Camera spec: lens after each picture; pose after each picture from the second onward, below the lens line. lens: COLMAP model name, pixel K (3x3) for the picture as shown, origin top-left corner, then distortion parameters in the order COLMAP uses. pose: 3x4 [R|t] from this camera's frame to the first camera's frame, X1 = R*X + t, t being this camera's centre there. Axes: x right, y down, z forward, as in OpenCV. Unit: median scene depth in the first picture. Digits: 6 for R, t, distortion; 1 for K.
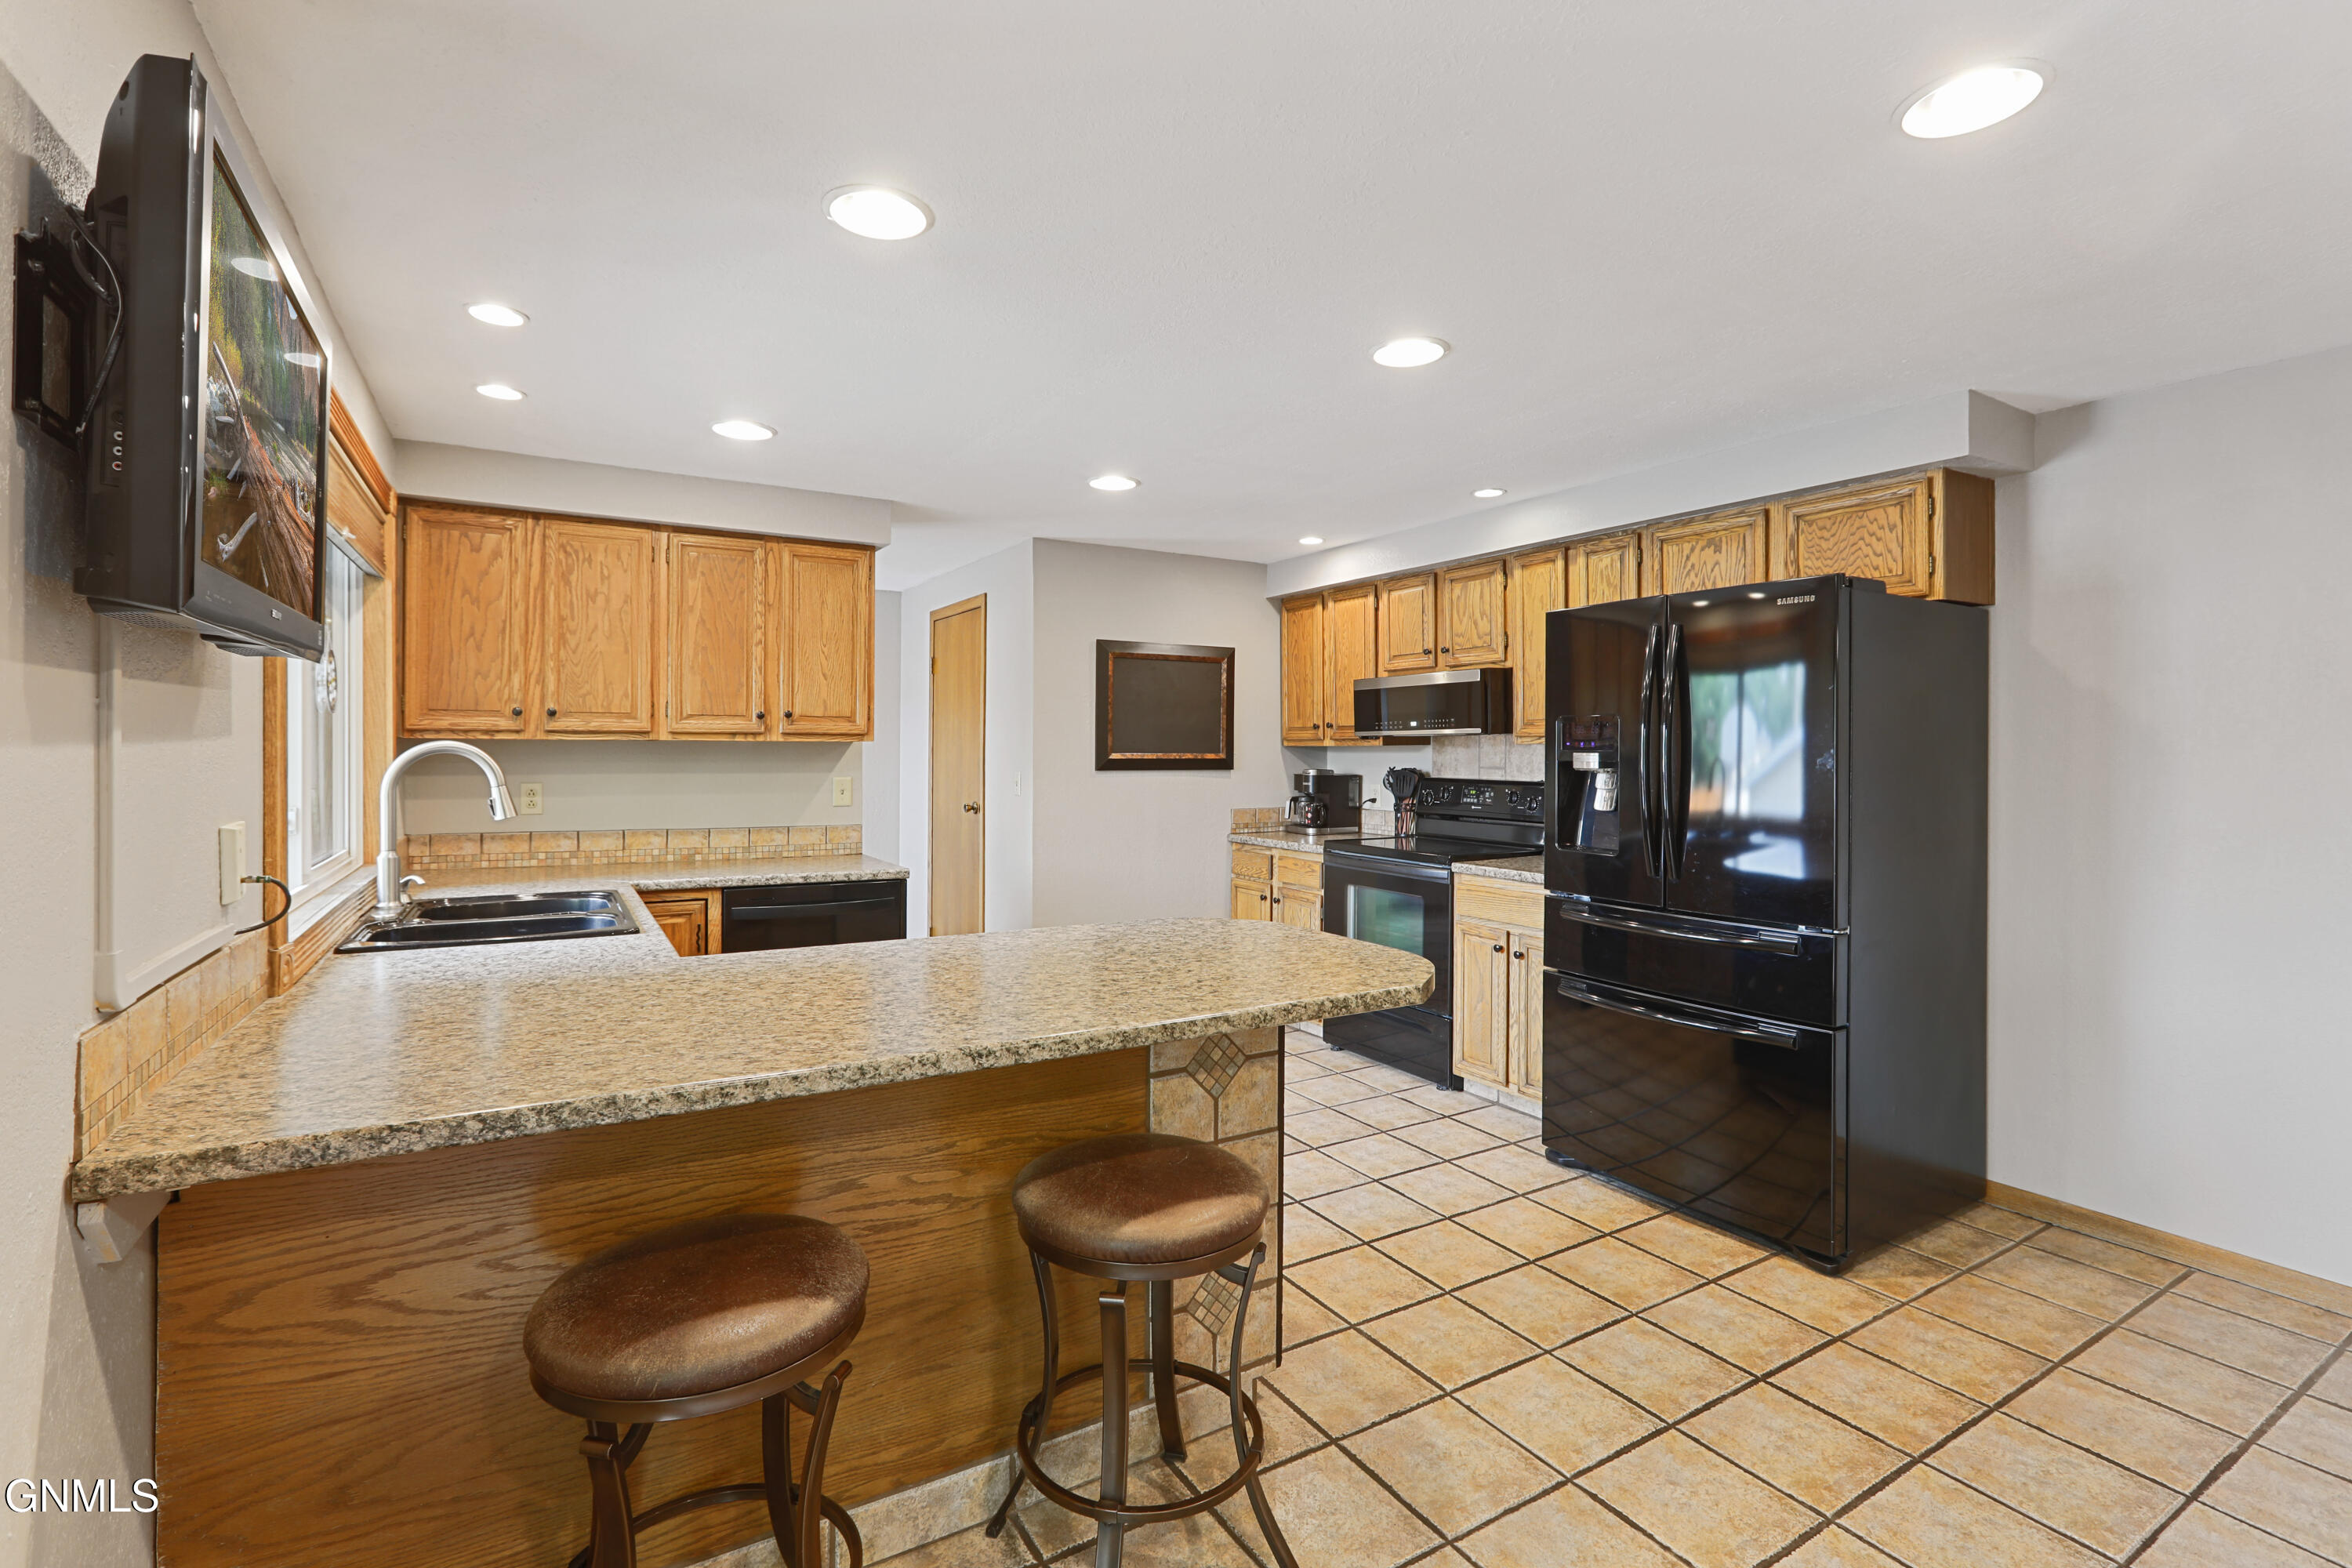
lens RADIAL K [[1068.3, 0, 1176.0], [0, 1068.3, 784.0], [0, 0, 1]] dist [0.000419, 0.000287]
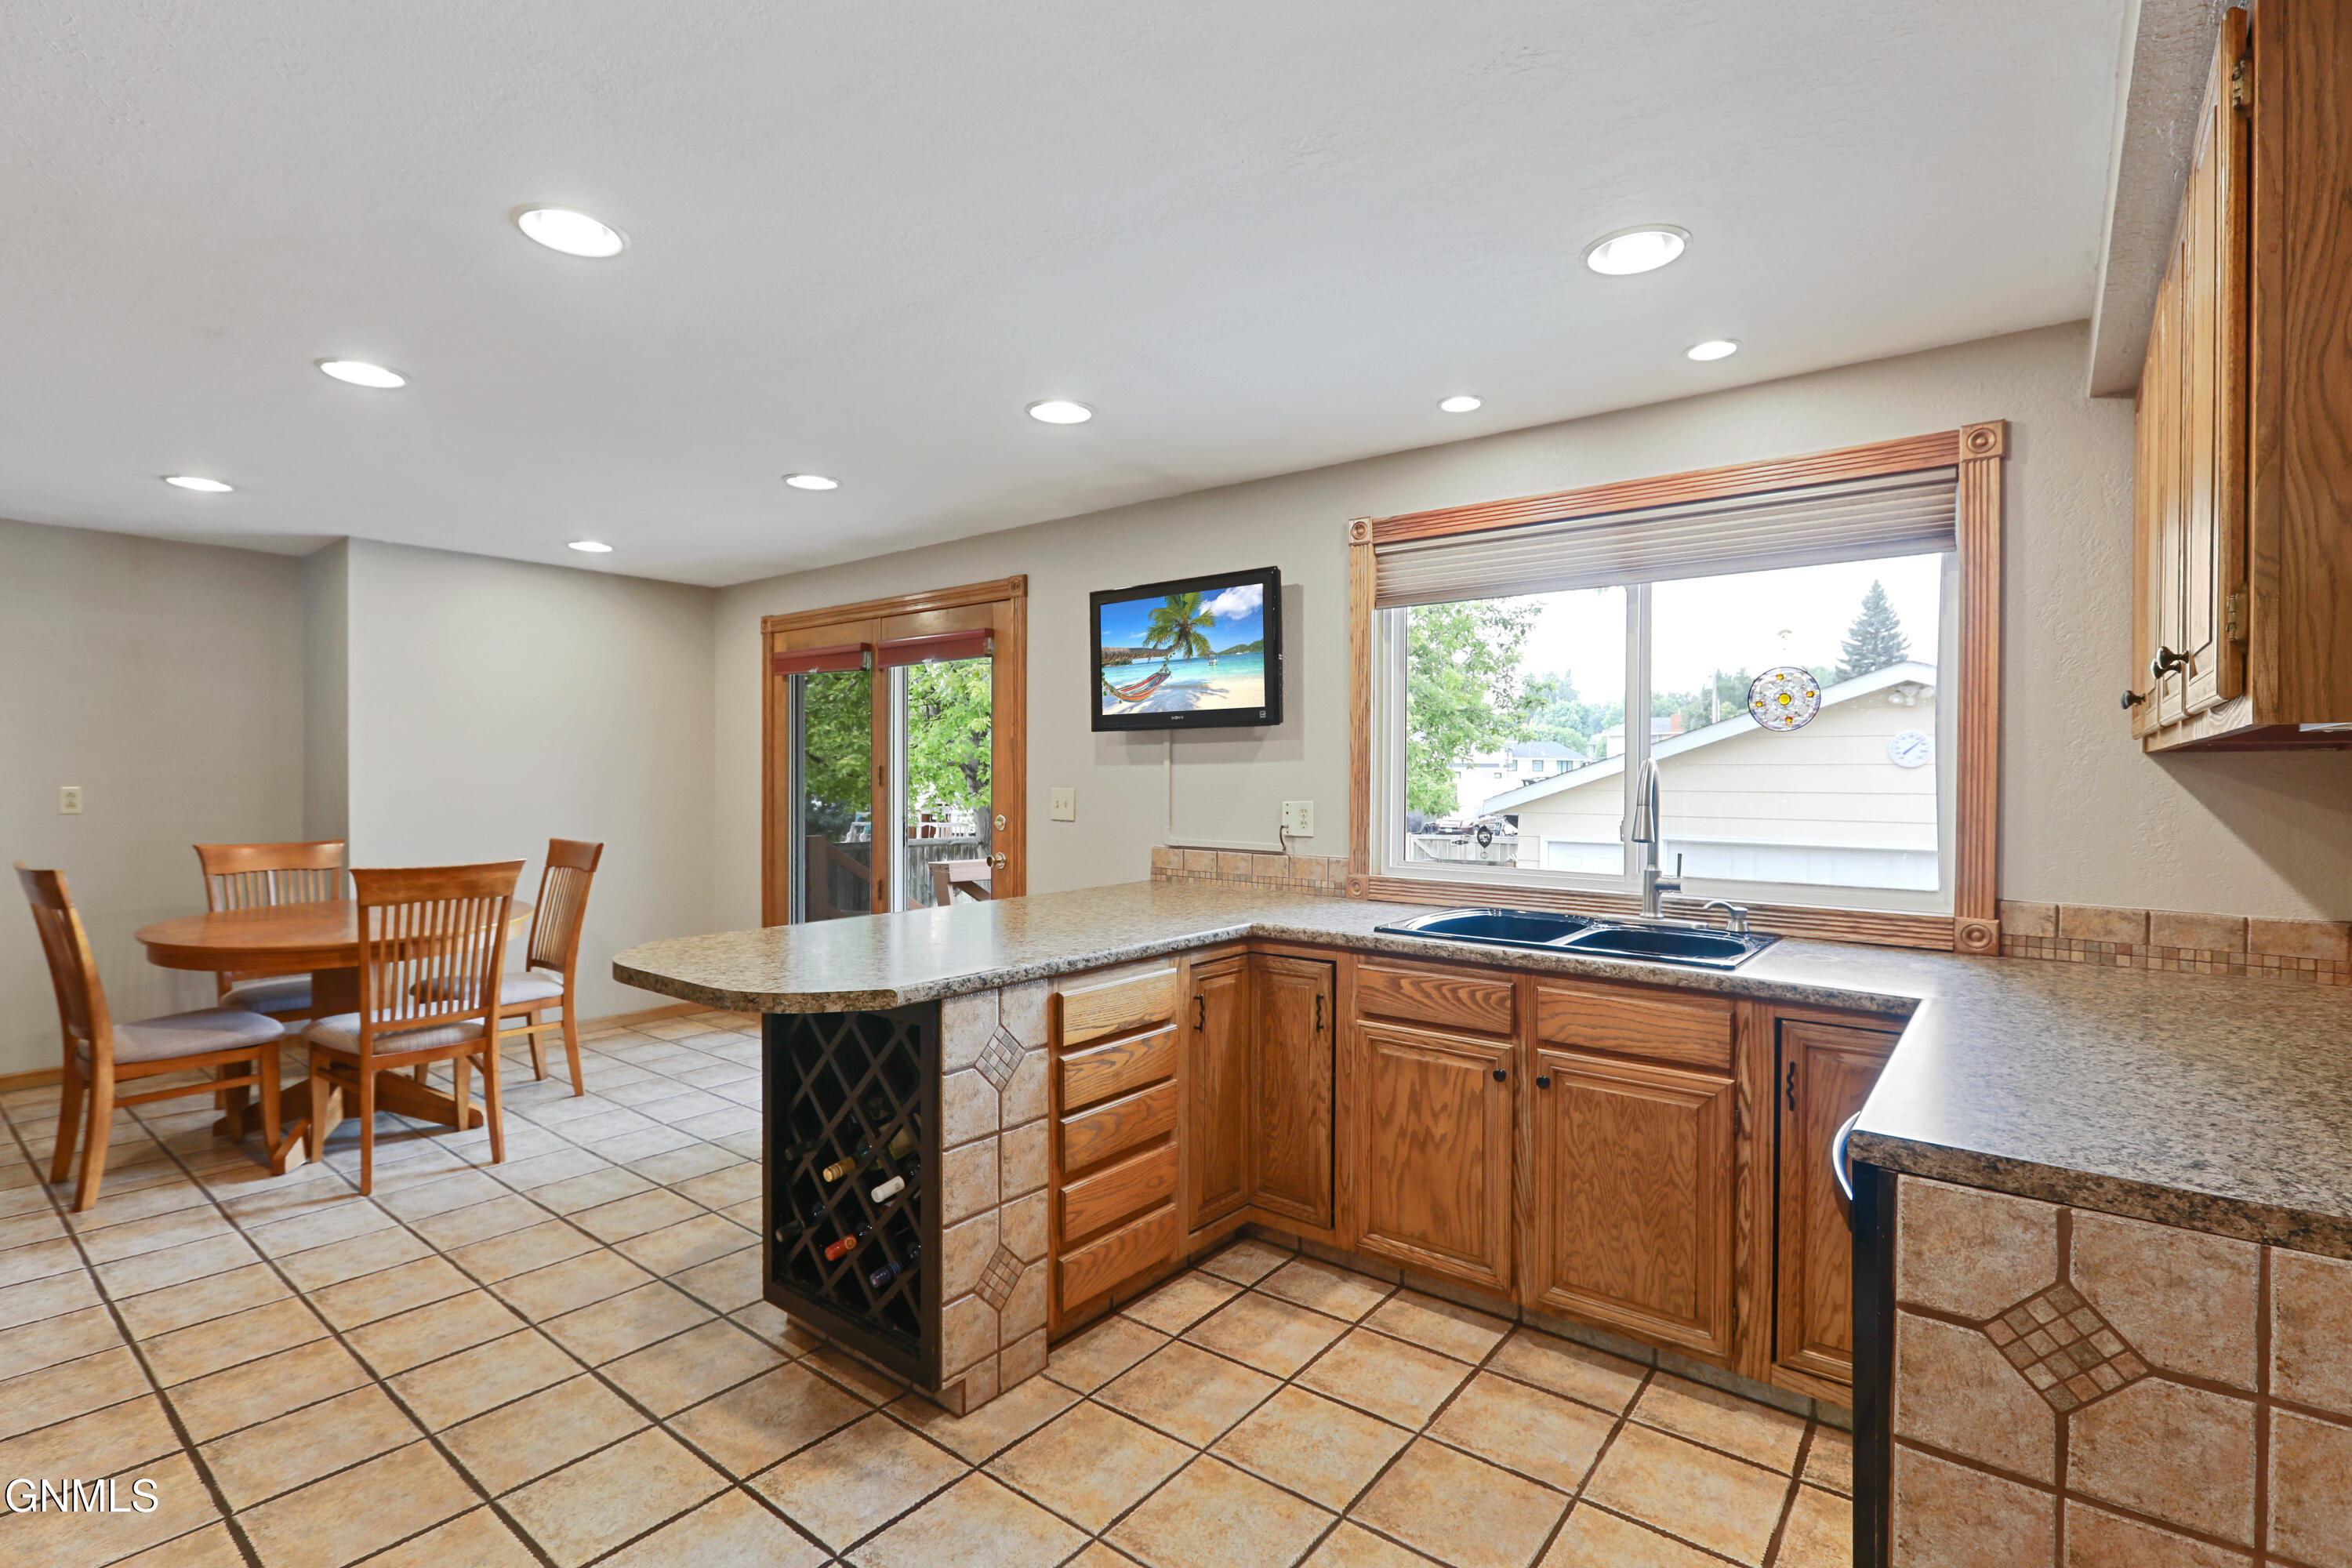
lens RADIAL K [[1110.1, 0, 1176.0], [0, 1110.1, 784.0], [0, 0, 1]] dist [-0.001335, 0.000177]
pose [[-0.935605, -0.007311, -0.352972, 0.064423], [-0.020678, 0.999204, 0.034113, -0.035791], [0.352442, 0.039215, -0.935012, 1.356230]]
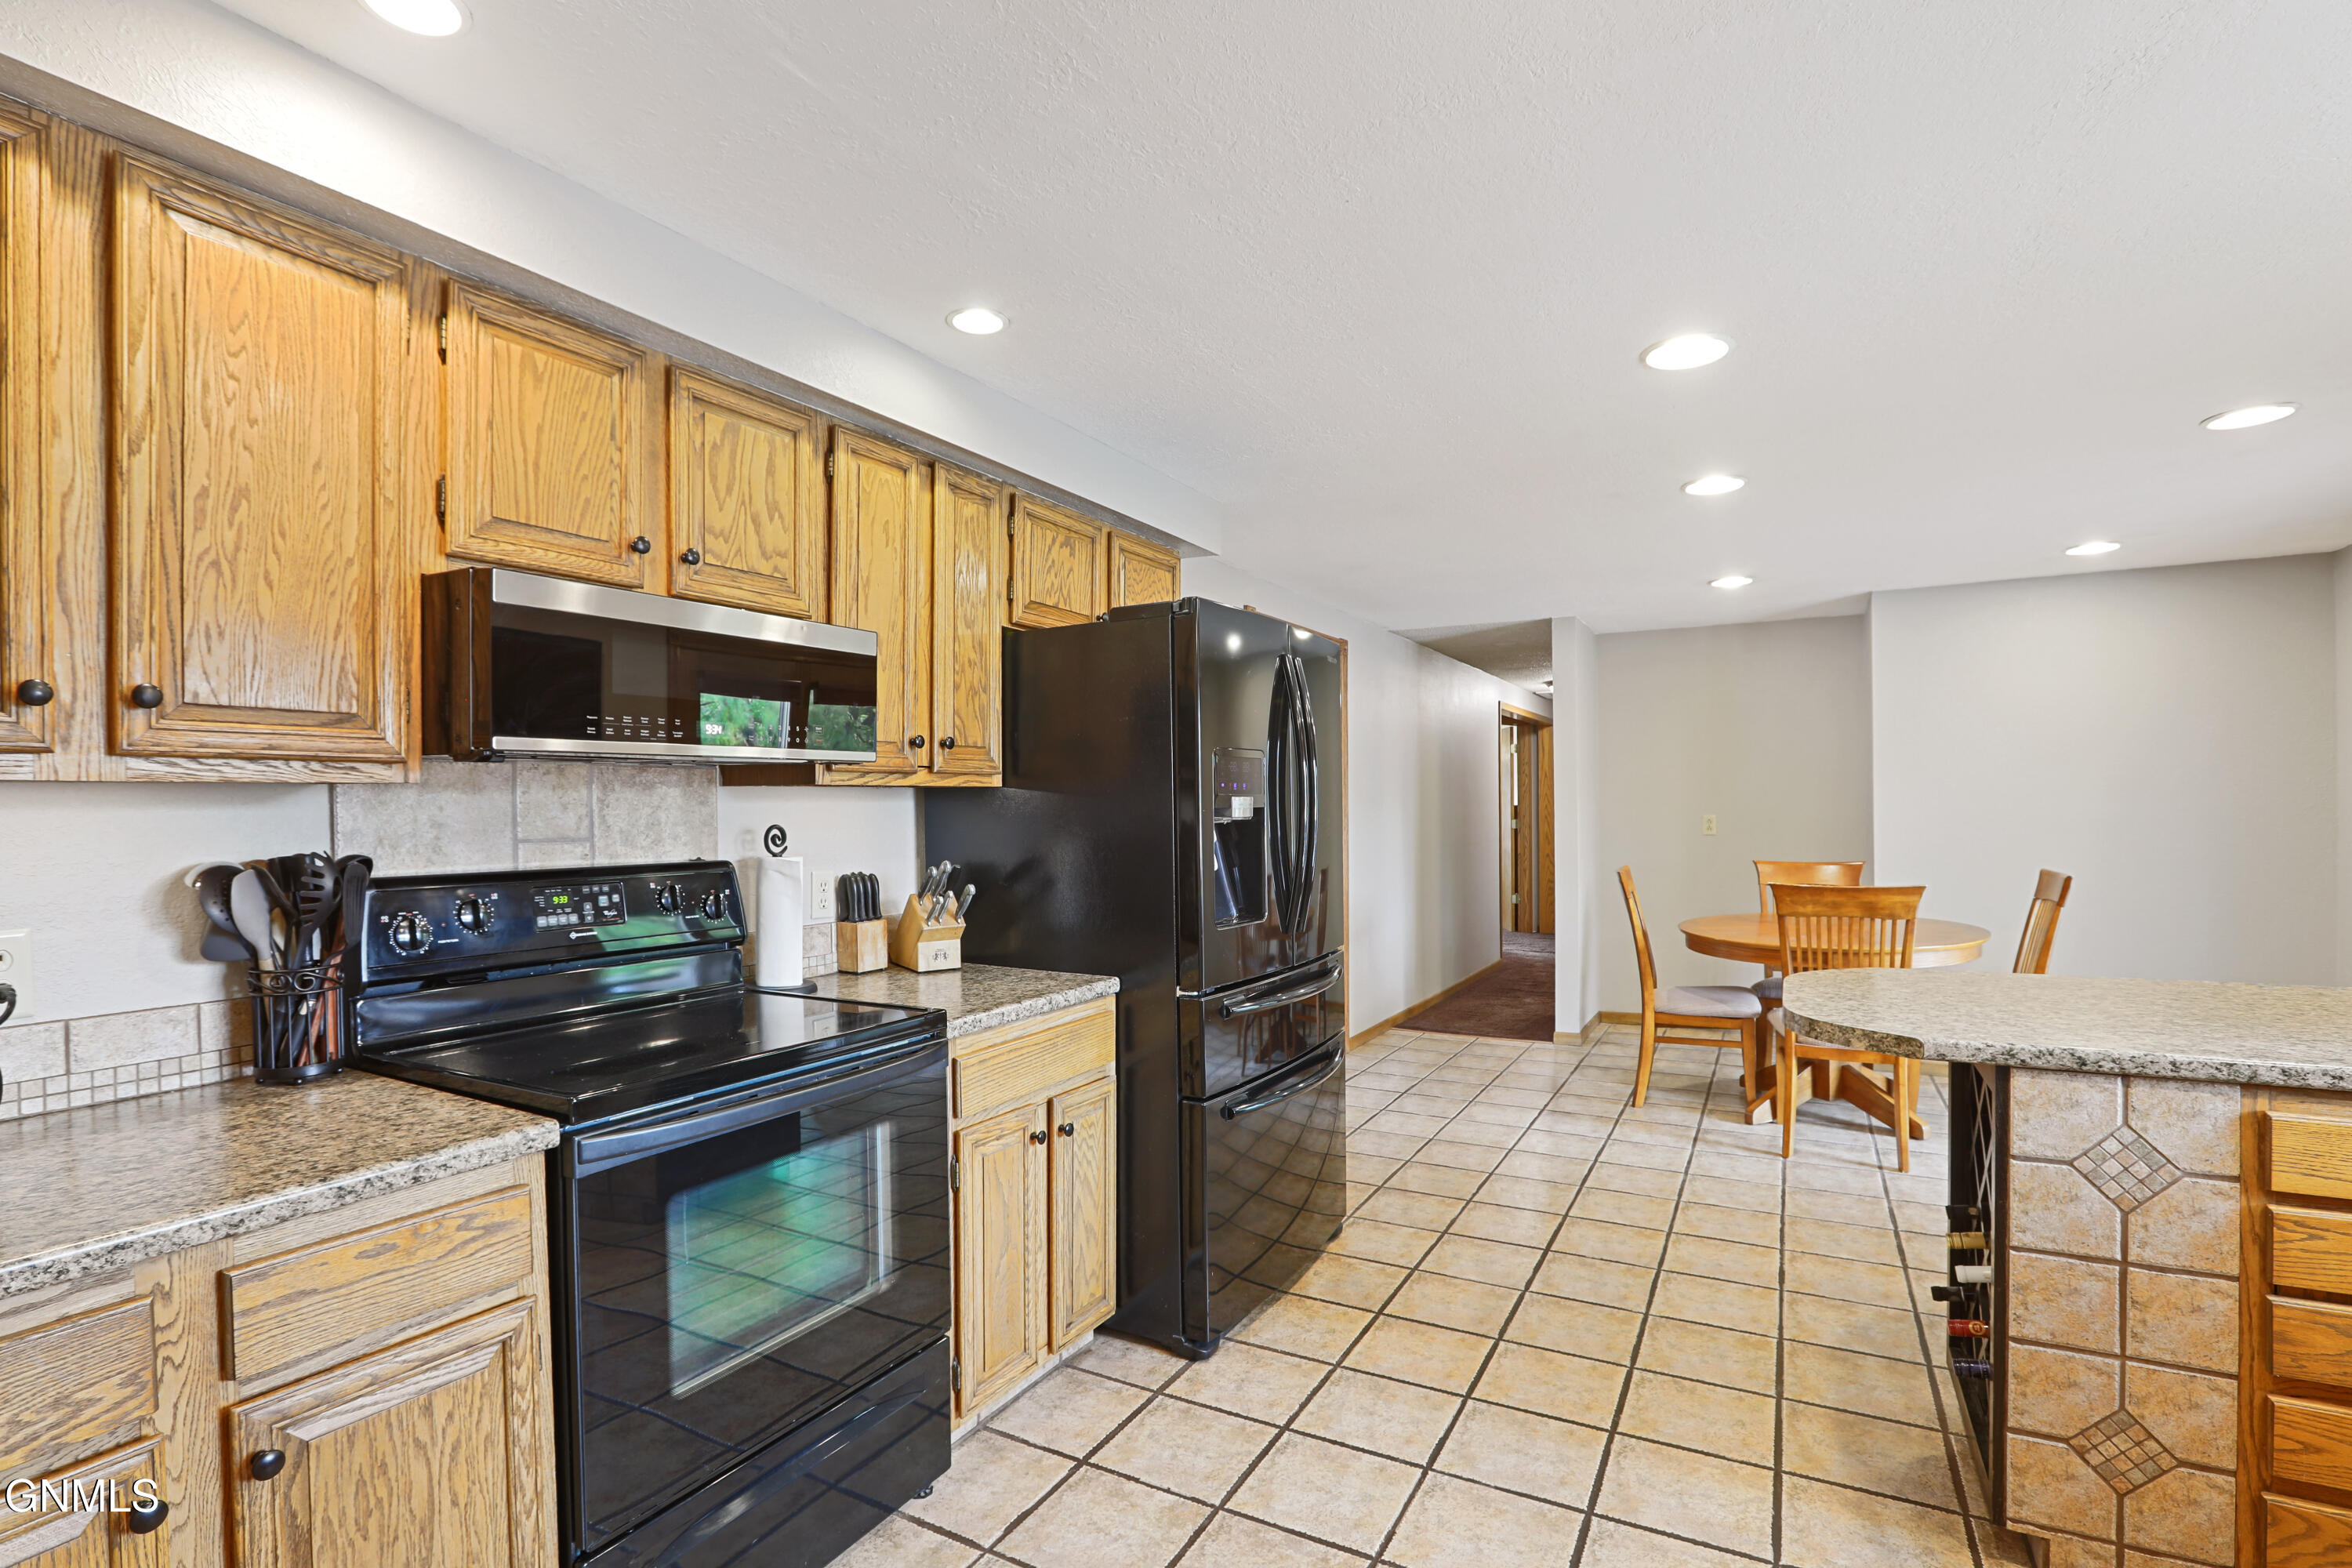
lens RADIAL K [[1115.6, 0, 1178.5], [0, 1115.6, 836.5], [0, 0, 1]] dist [-0.000864, 0.000221]
pose [[-0.506852, -0.021203, 0.861772, -0.279412], [0.033769, 0.998442, 0.044427, -0.036560], [-0.861371, 0.051619, -0.505347, 1.330287]]
